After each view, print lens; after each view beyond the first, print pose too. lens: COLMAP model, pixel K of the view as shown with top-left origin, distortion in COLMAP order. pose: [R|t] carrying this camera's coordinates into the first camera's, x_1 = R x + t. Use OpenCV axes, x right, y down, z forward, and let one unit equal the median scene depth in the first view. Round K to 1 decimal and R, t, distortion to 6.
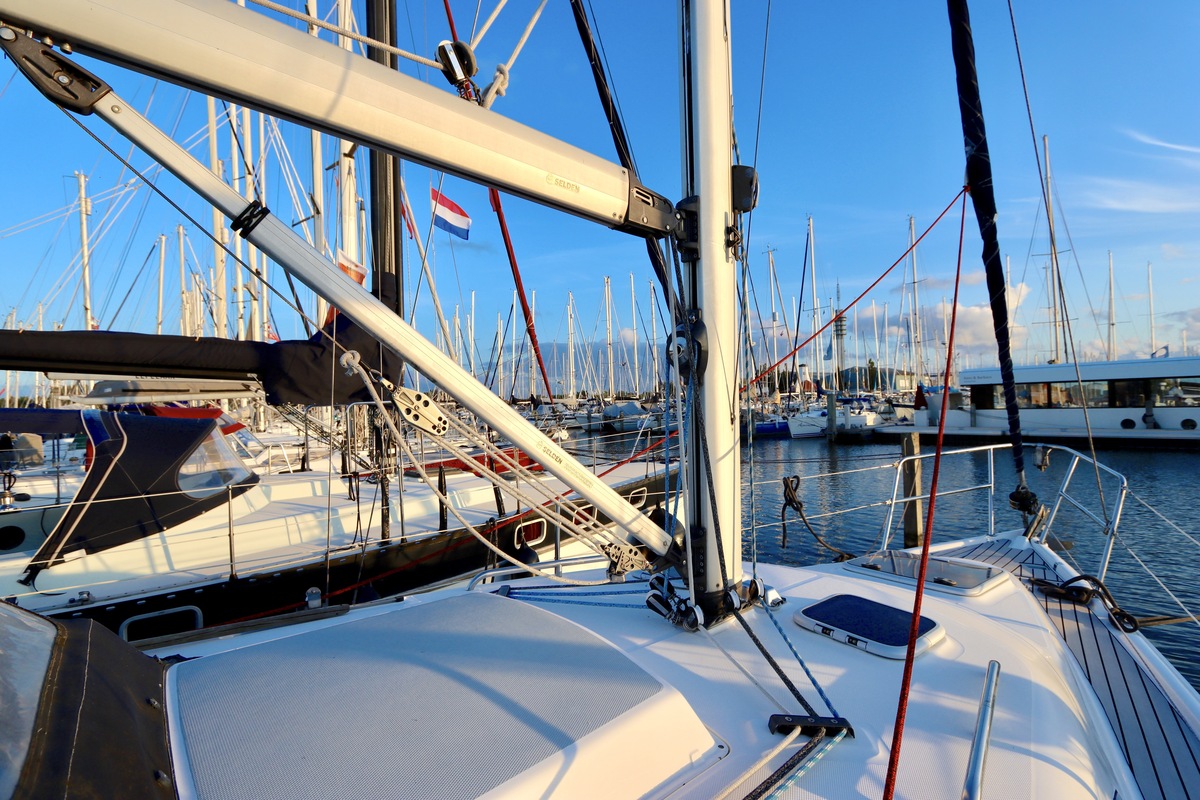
lens RADIAL K [[583.7, 0, 599.0], [0, 583.7, 394.3], [0, 0, 1]] dist [-0.011228, 0.000780]
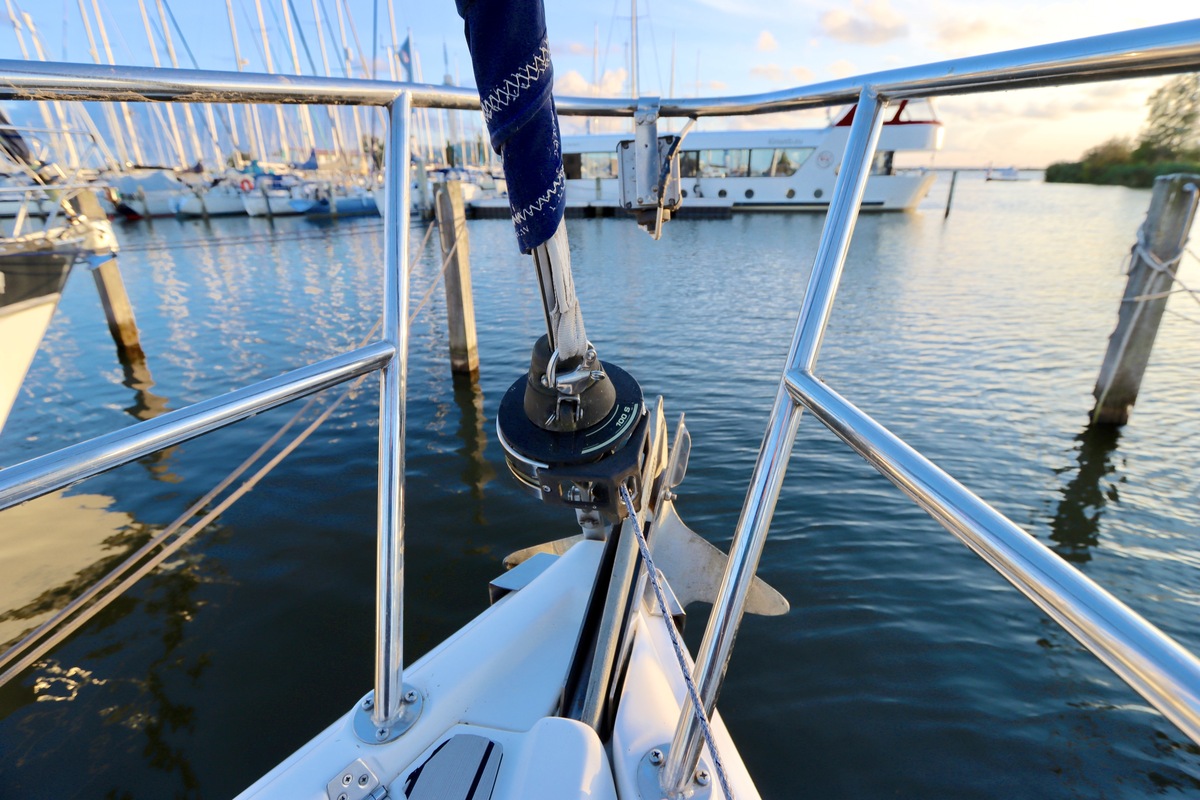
lens RADIAL K [[575.1, 0, 601.7], [0, 575.1, 395.0], [0, 0, 1]] dist [-0.011290, 0.000807]
pose [[0.810304, -0.196842, 0.551961, 0.090247], [-0.015684, 0.934275, 0.356209, 0.018454], [-0.585800, -0.297295, 0.753959, 0.126126]]
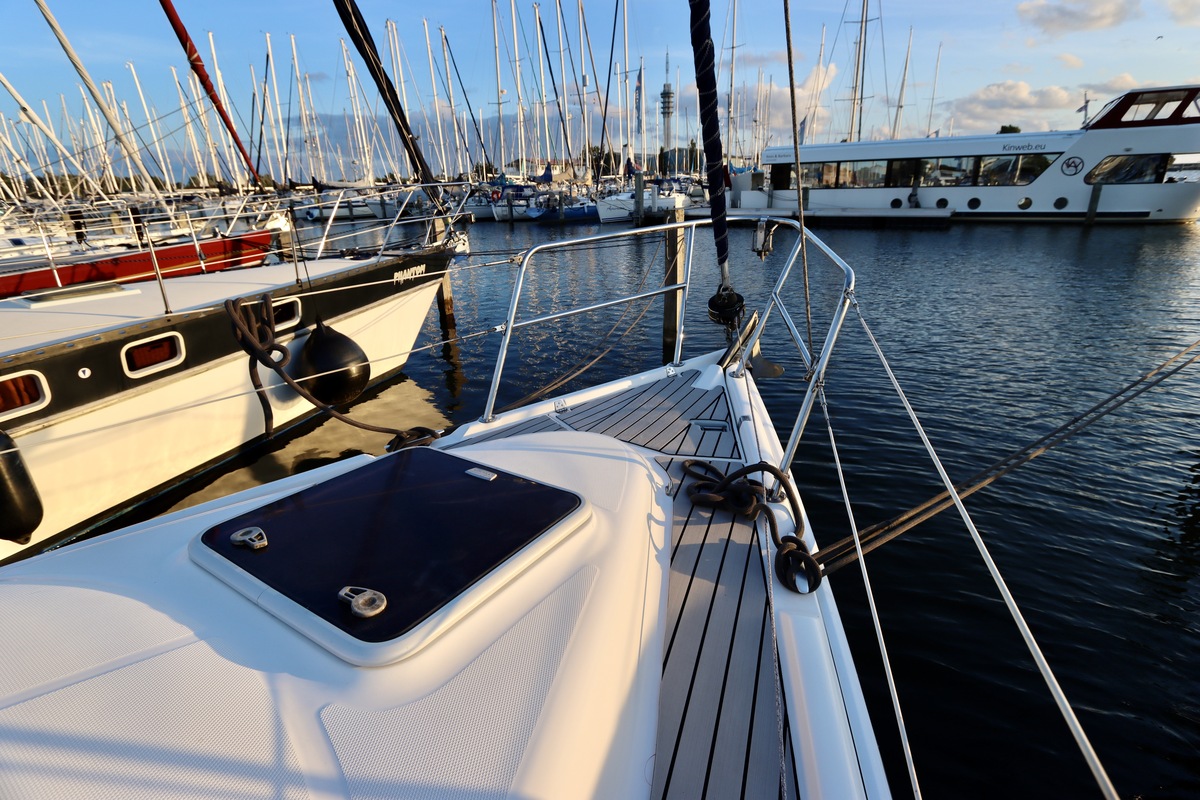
lens RADIAL K [[583.7, 0, 599.0], [0, 583.7, 394.3], [0, 0, 1]] dist [-0.011228, 0.000780]
pose [[0.959341, -0.098451, 0.264523, 0.054506], [0.000149, 0.937371, 0.348334, 0.006288], [-0.282250, -0.334131, 0.899272, 0.056097]]
